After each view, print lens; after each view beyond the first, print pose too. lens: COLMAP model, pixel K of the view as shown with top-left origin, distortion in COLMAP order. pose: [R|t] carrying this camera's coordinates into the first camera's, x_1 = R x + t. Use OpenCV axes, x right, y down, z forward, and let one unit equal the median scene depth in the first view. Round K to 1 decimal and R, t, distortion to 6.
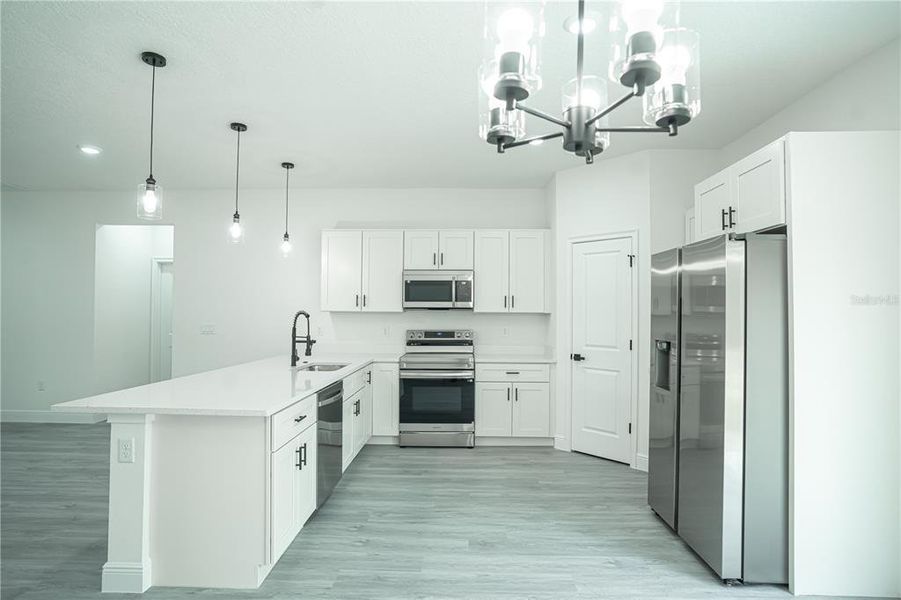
lens RADIAL K [[467.5, 0, 450.5], [0, 467.5, 300.0], [0, 0, 1]] dist [-0.046663, 0.000366]
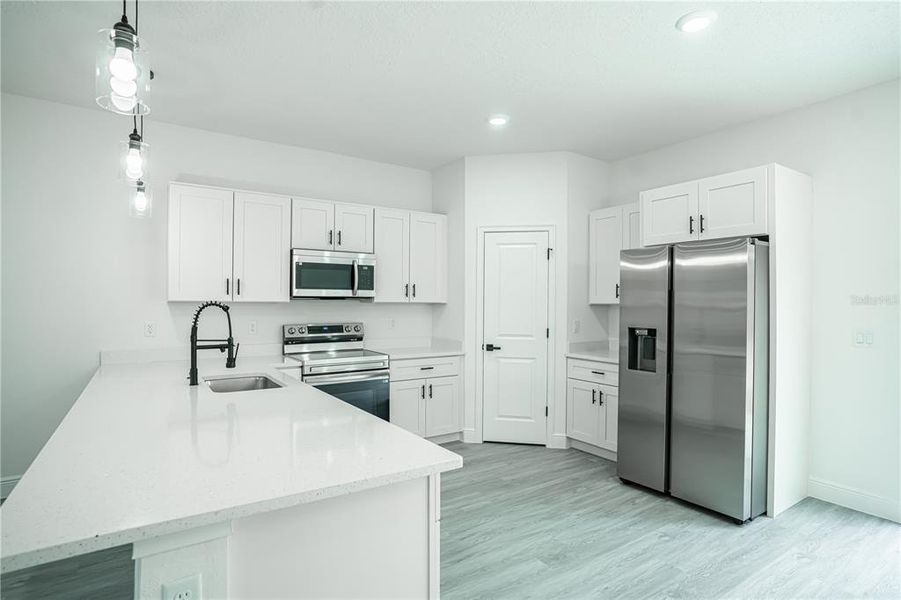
lens RADIAL K [[467.5, 0, 450.5], [0, 467.5, 300.0], [0, 0, 1]] dist [-0.046663, 0.000366]
pose [[0.813227, 0.001588, 0.581944, -0.373341], [-0.014577, 0.999738, 0.017642, 0.005100], [-0.581764, -0.022830, 0.813037, 0.236508]]
